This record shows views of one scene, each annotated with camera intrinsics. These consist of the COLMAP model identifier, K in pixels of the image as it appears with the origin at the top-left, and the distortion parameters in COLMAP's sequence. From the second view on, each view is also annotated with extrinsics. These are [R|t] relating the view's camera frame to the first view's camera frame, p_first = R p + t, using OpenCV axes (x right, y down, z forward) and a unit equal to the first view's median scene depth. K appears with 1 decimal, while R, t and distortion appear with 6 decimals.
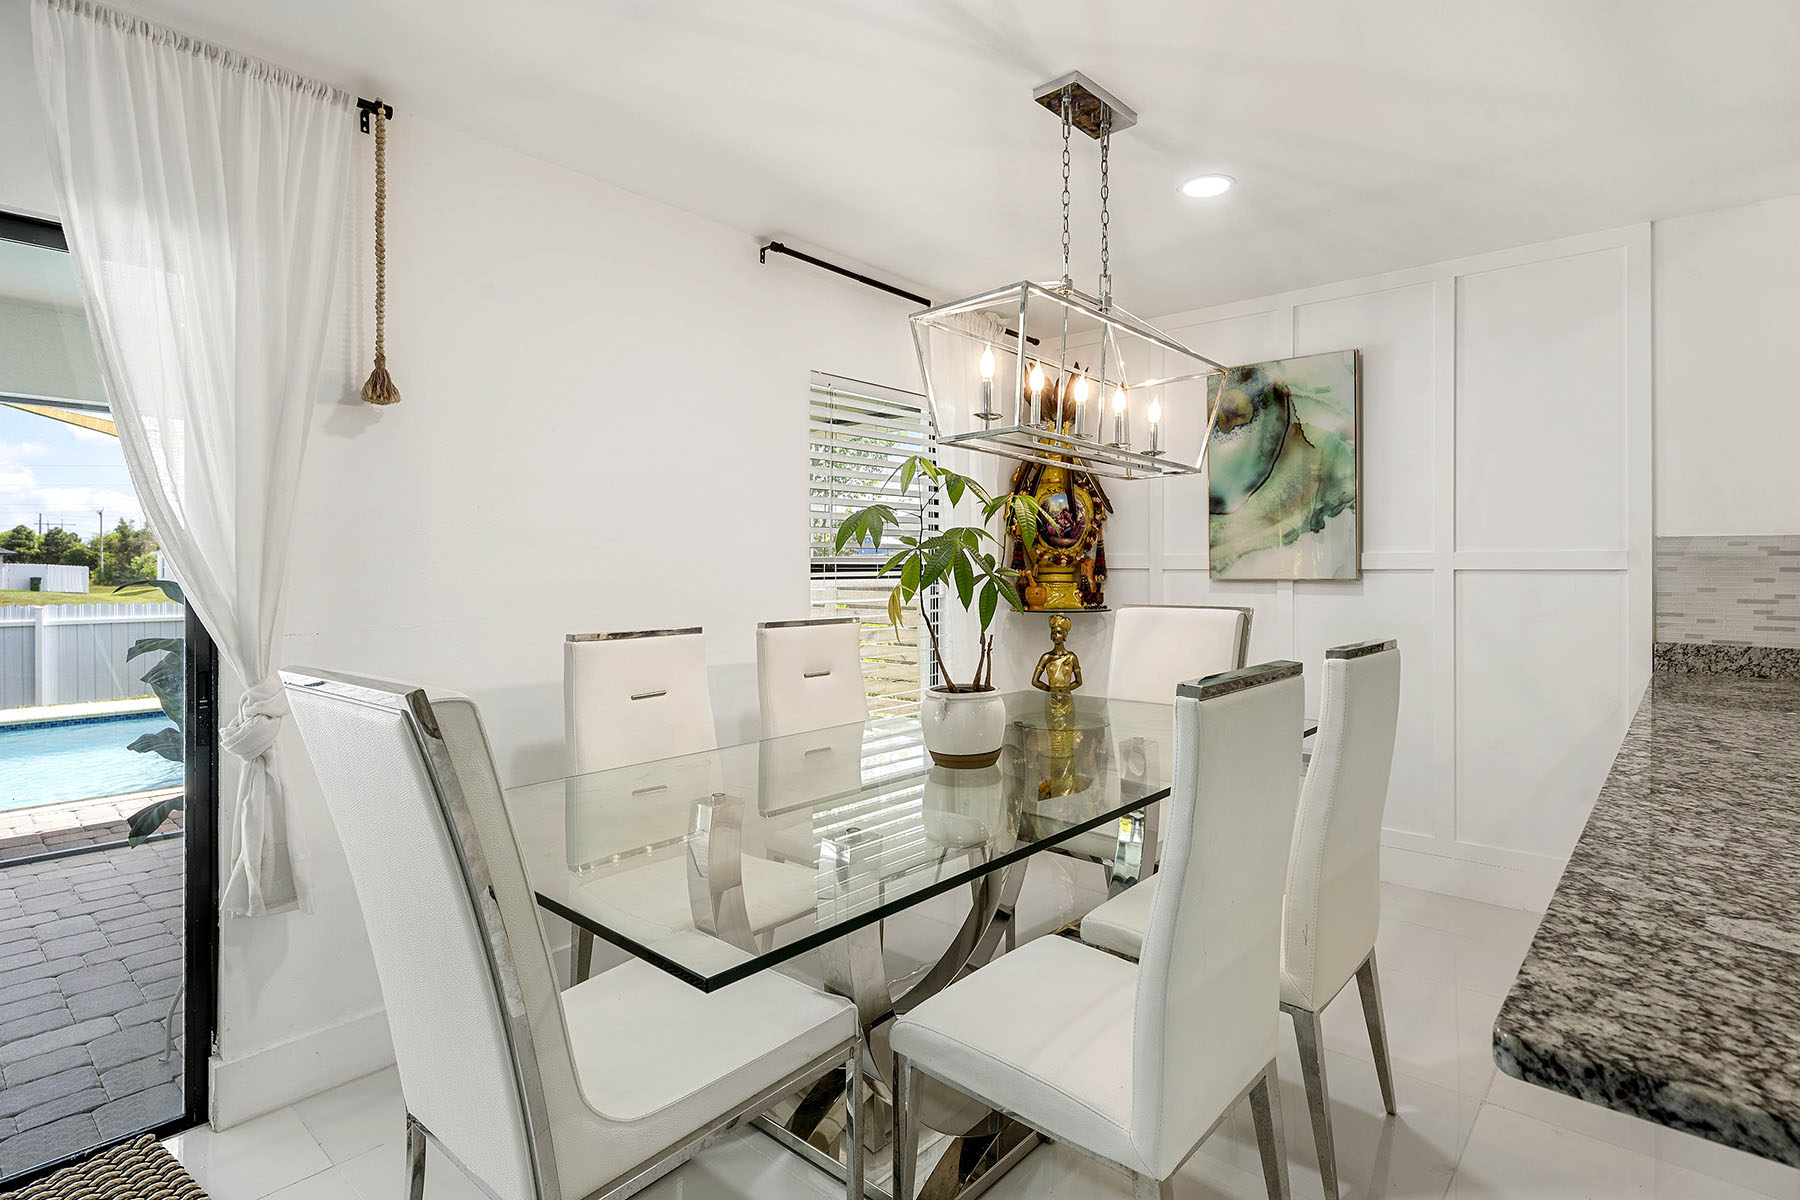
lens RADIAL K [[901.6, 0, 945.9], [0, 901.6, 563.5], [0, 0, 1]] dist [0.004045, 0.001375]
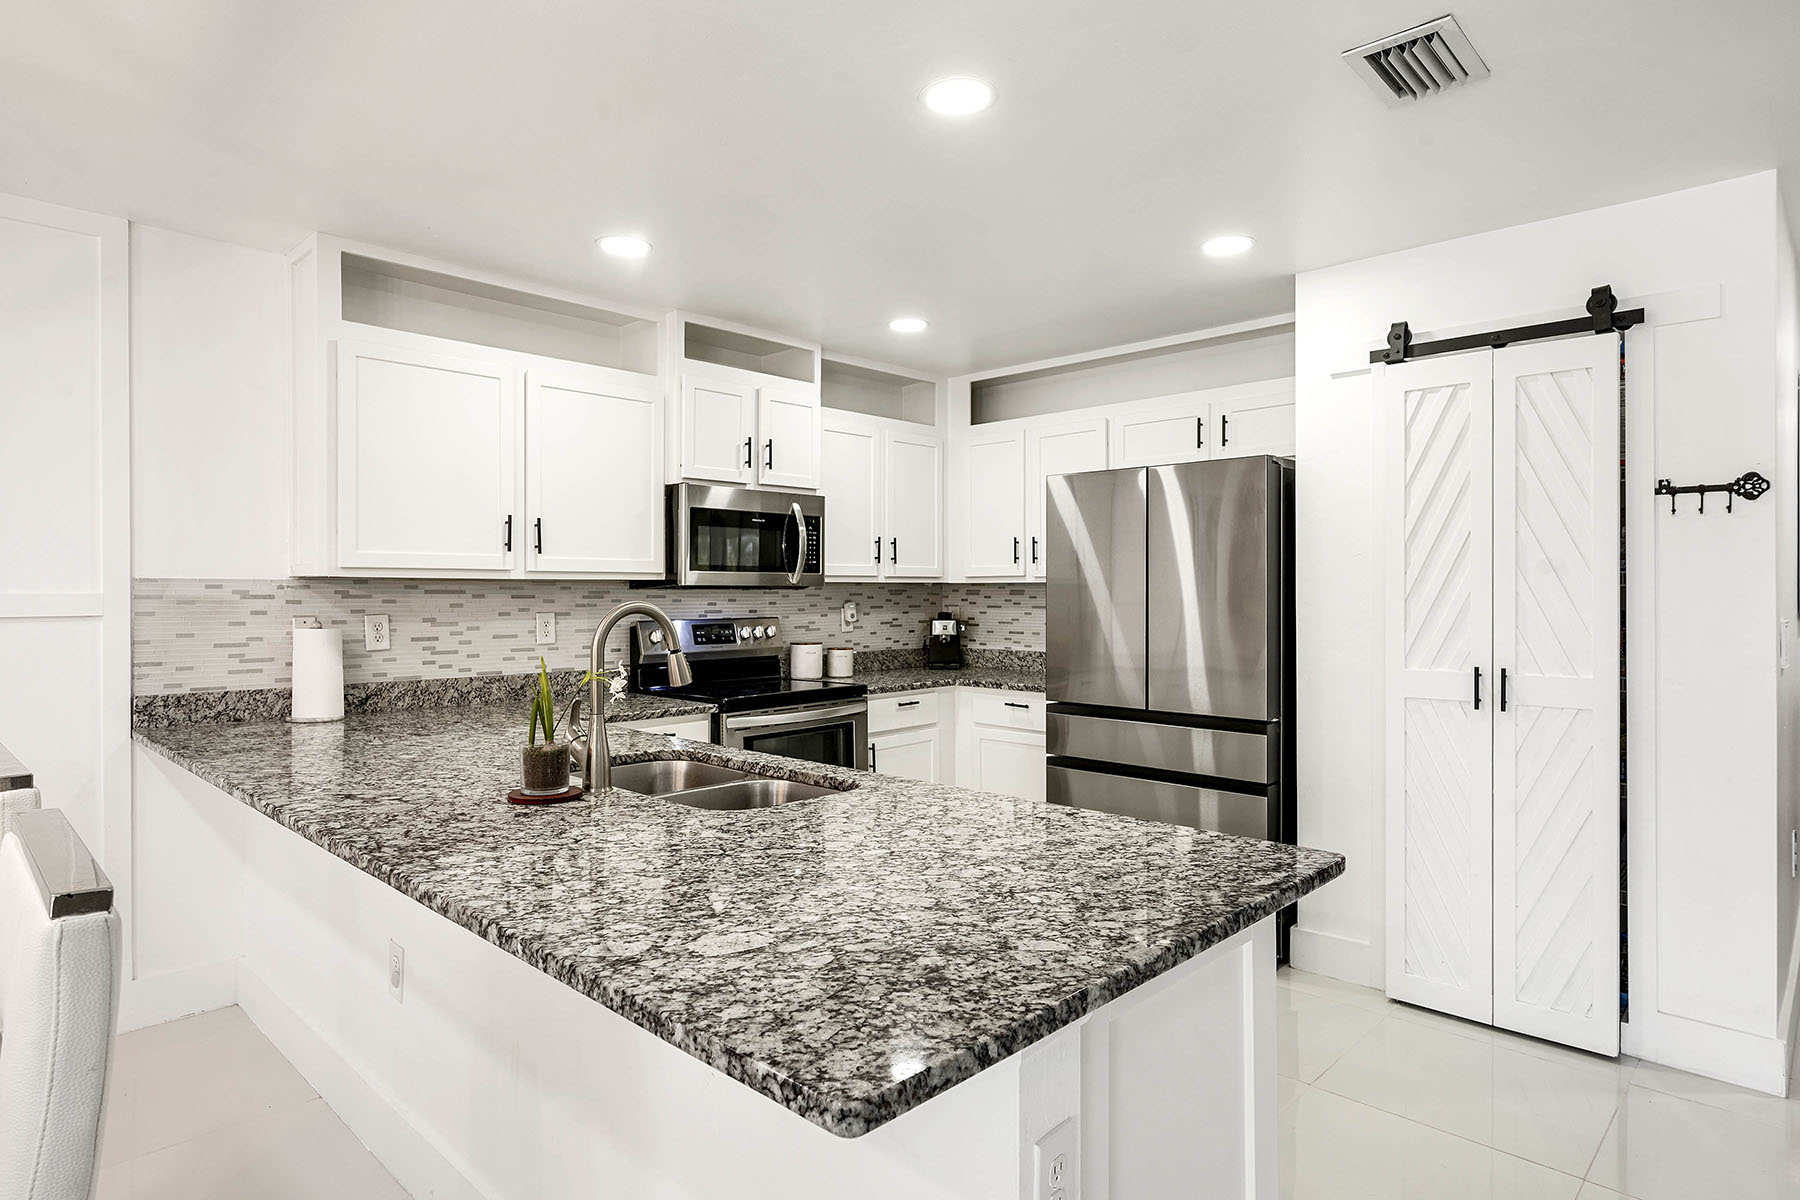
lens RADIAL K [[997.5, 0, 860.4], [0, 997.5, 591.1], [0, 0, 1]] dist [0.007534, 0.001347]
pose [[0.079885, -0.005704, 0.996788, -0.141564], [-0.007187, 0.999954, 0.006298, -0.028301], [-0.996778, -0.007667, 0.079841, 0.207629]]
